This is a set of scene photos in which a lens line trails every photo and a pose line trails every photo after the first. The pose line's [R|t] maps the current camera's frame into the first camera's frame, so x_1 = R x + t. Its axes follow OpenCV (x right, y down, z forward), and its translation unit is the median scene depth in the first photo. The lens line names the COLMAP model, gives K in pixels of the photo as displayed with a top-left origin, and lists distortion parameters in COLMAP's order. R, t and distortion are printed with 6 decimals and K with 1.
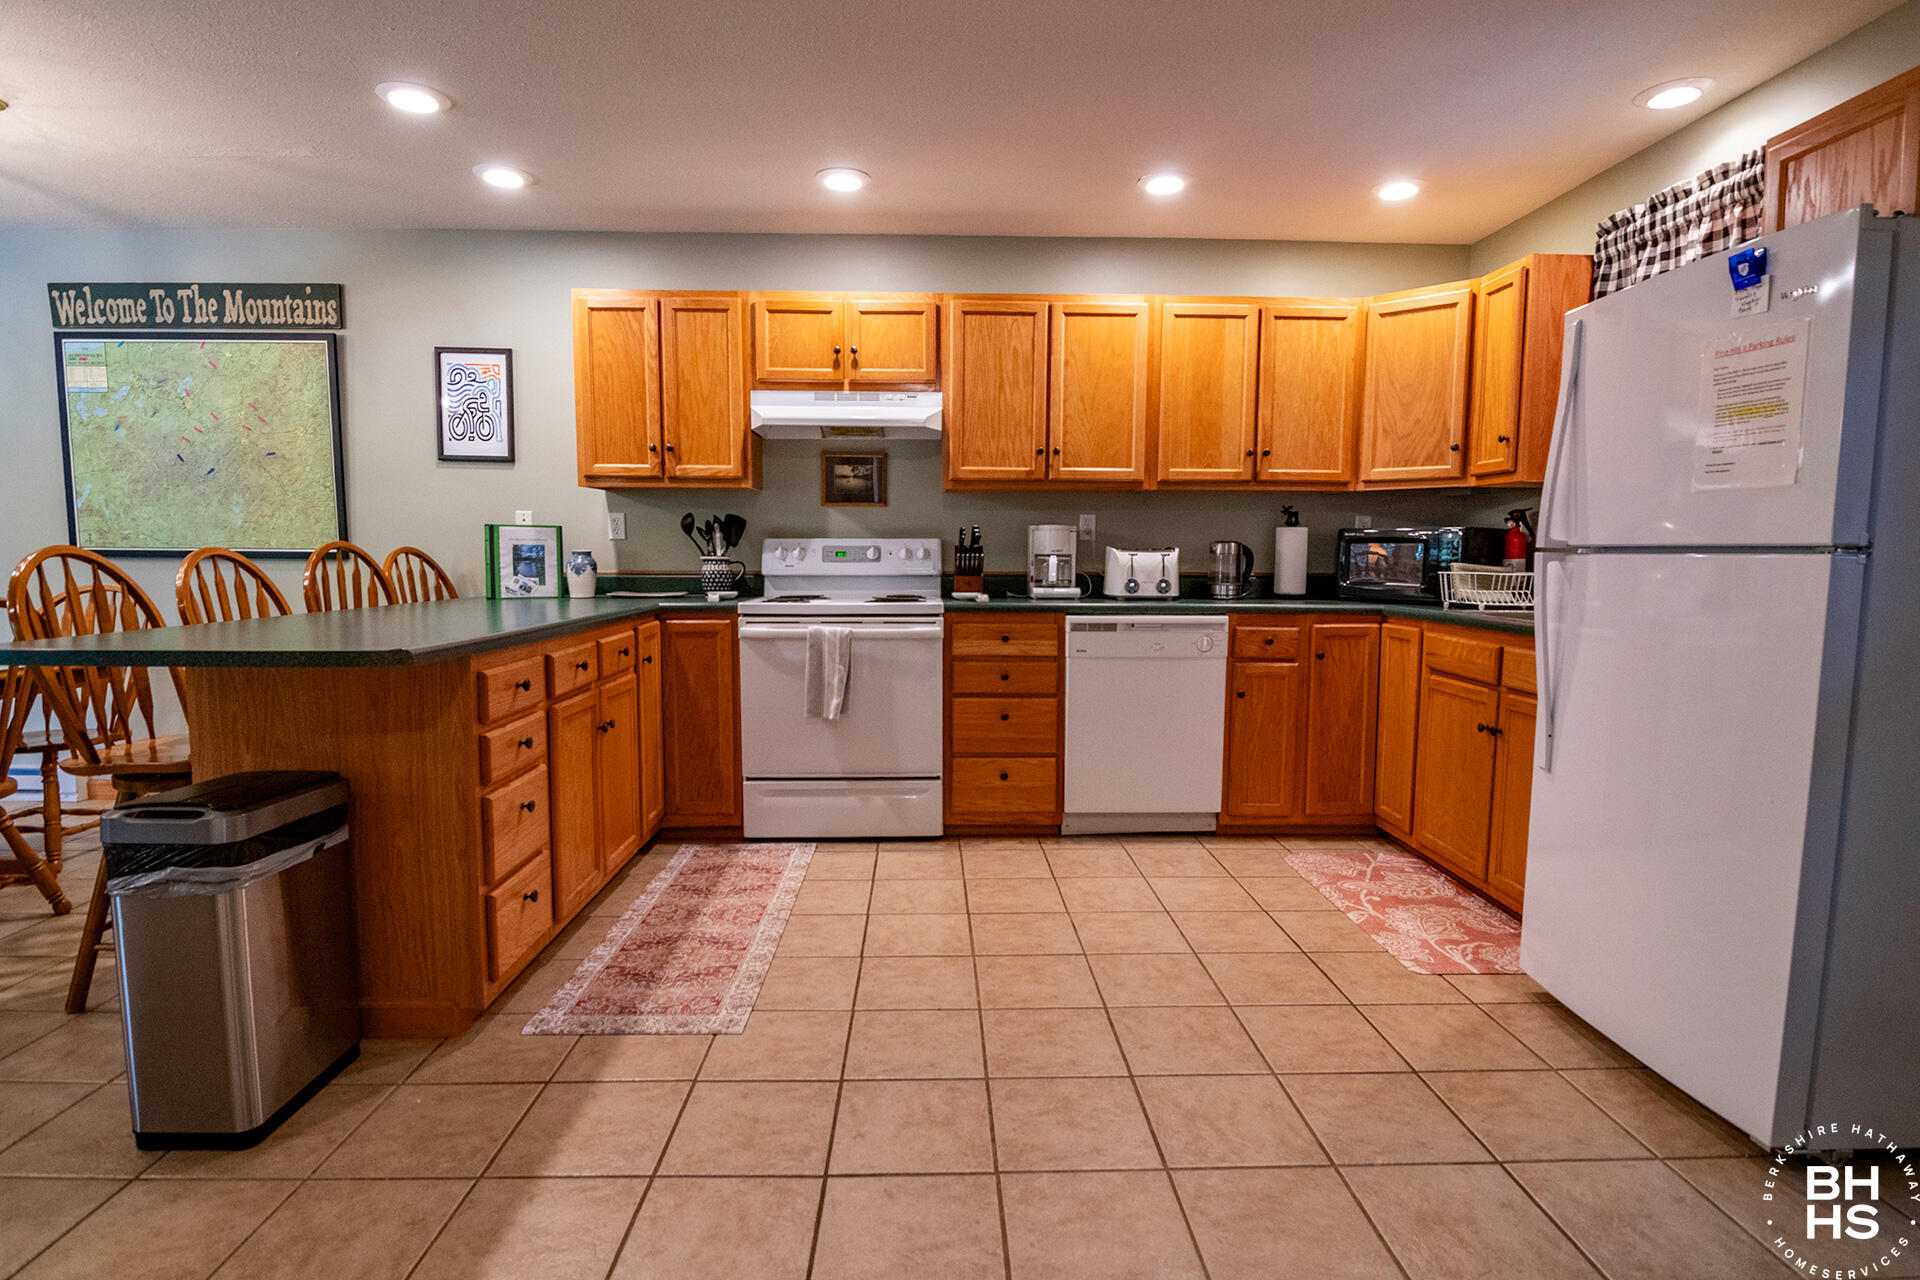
lens RADIAL K [[971.6, 0, 943.6], [0, 971.6, 579.6], [0, 0, 1]] dist [0.000327, -0.009698]
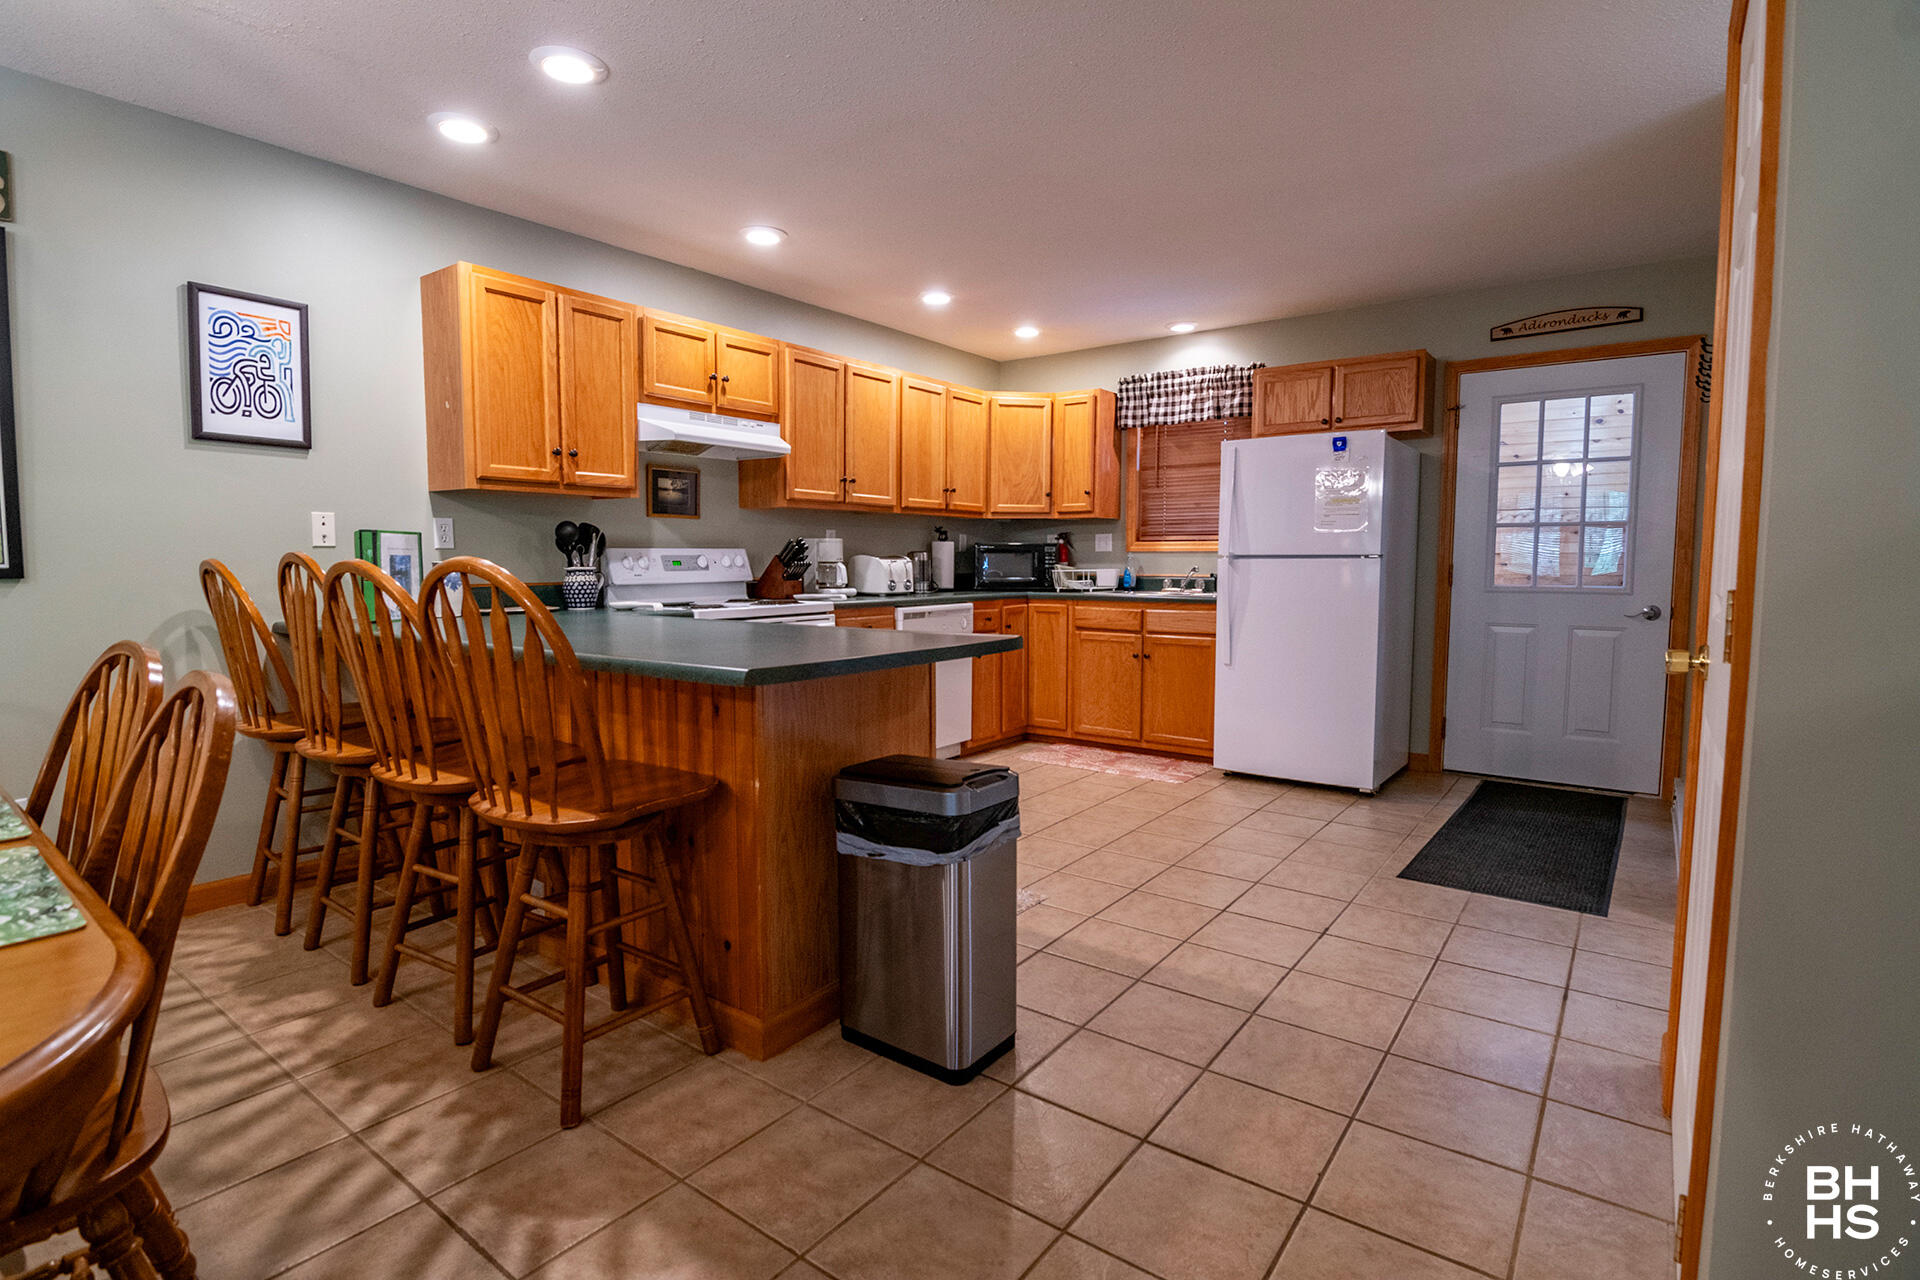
lens RADIAL K [[971.6, 0, 943.6], [0, 971.6, 579.6], [0, 0, 1]] dist [0.000327, -0.009698]
pose [[0.612024, -0.022296, 0.790525, -0.814637], [0.027116, 0.999606, 0.007200, -0.008586], [-0.790375, 0.017029, 0.612387, 0.130170]]
